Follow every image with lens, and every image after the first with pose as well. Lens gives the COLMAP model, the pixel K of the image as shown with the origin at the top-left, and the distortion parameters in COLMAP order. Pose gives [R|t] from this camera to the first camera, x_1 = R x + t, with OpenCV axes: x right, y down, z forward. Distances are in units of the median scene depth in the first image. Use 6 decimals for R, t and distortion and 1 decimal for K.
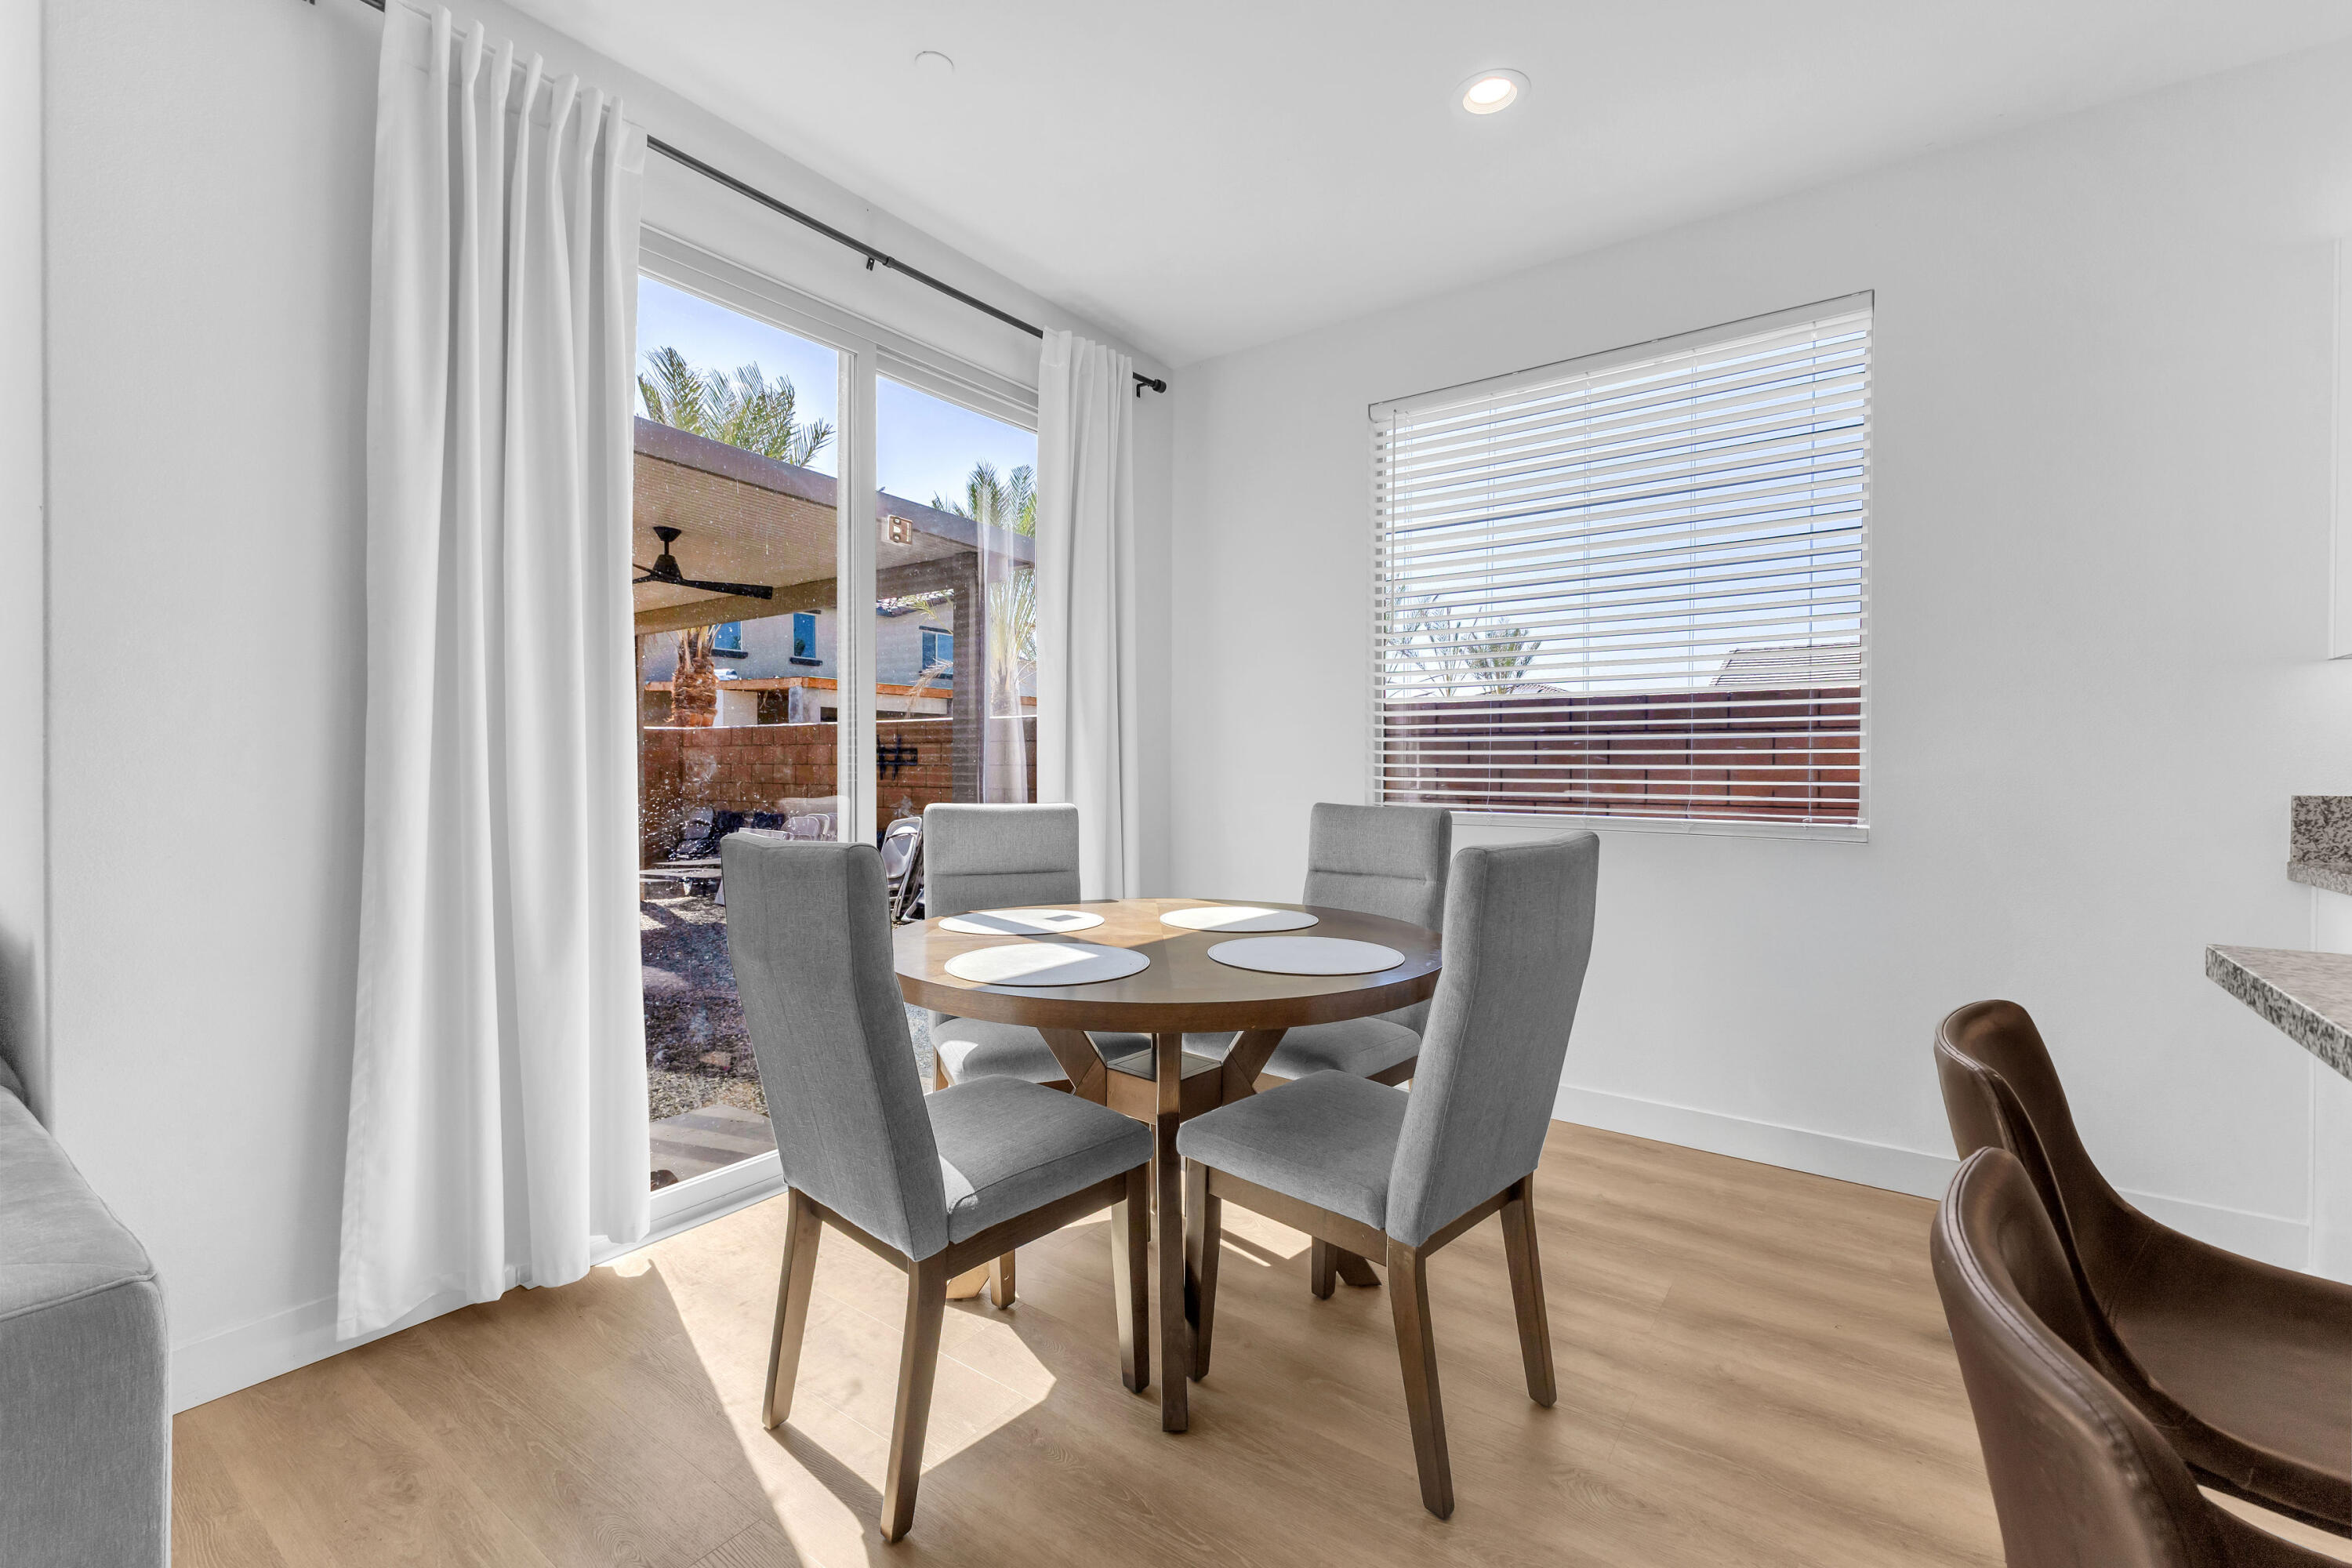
lens RADIAL K [[1002.6, 0, 1173.3], [0, 1002.6, 774.0], [0, 0, 1]] dist [0.007574, -0.001757]
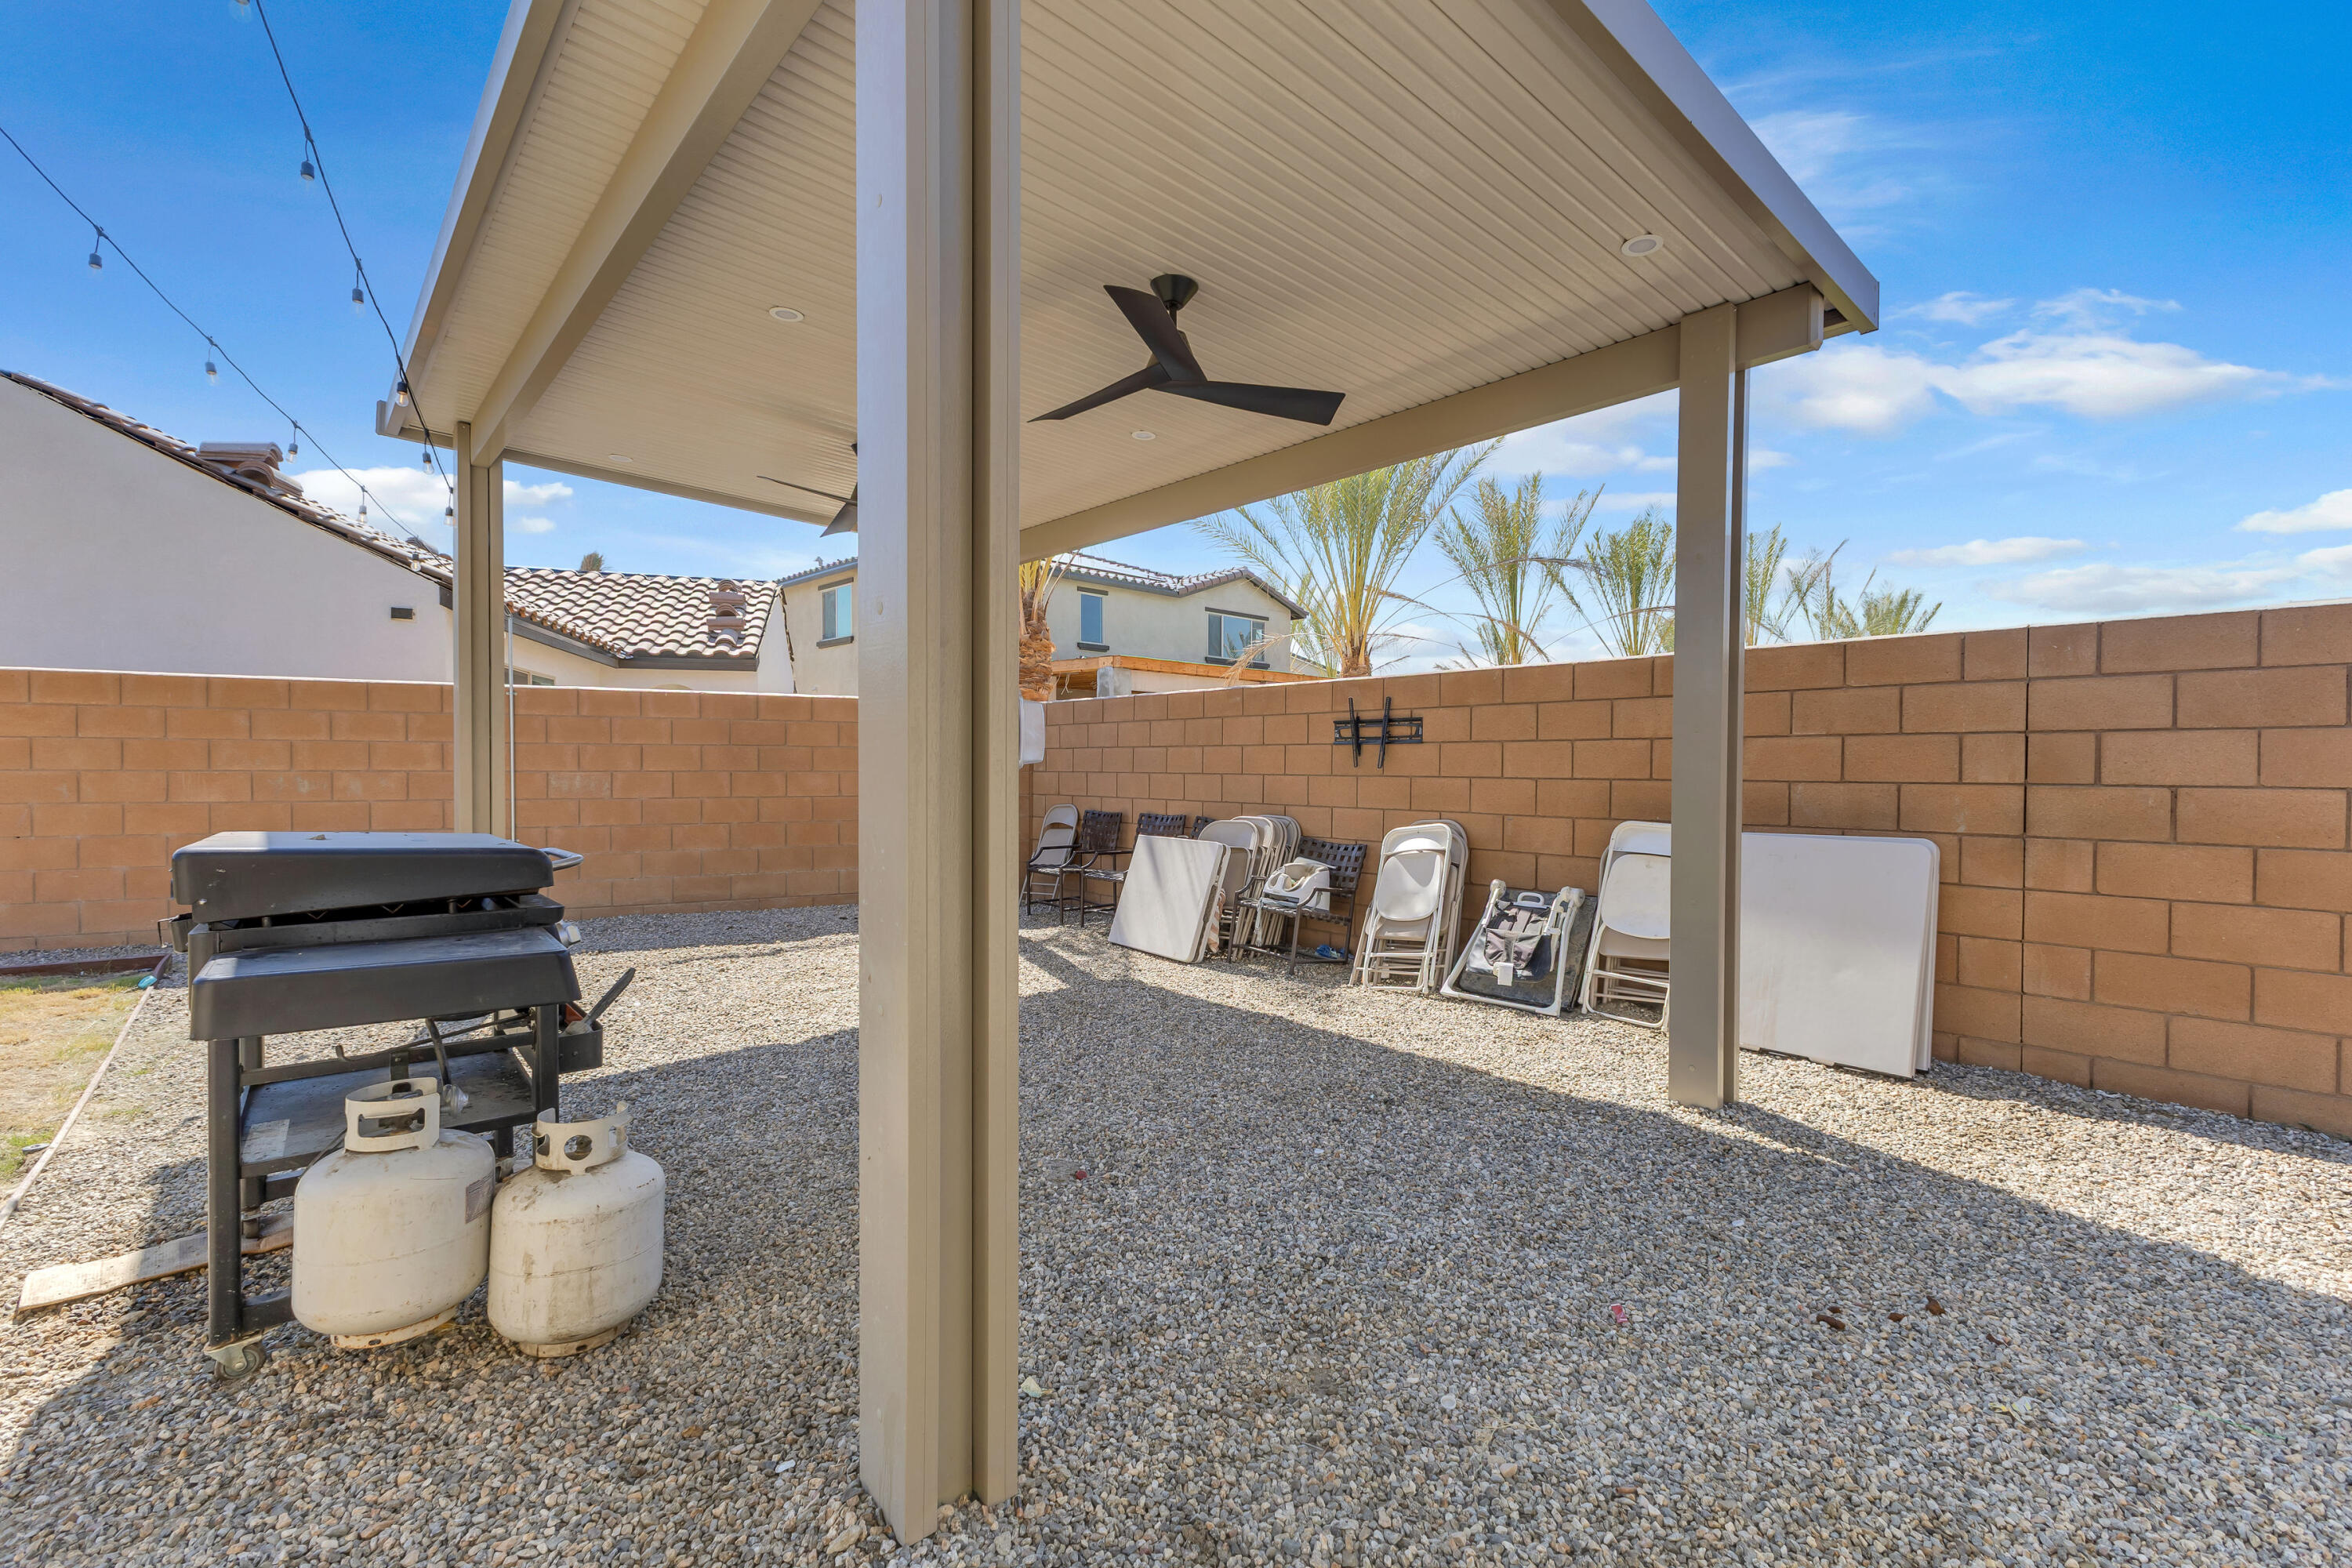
lens RADIAL K [[1002.6, 0, 1178.1], [0, 1002.6, 779.0], [0, 0, 1]] dist [0.007574, -0.001757]
pose [[0.977603, 0.003512, -0.210427, -0.269112], [-0.002482, 0.999984, 0.005159, 0.011206], [0.210442, -0.004521, 0.977596, 0.330918]]
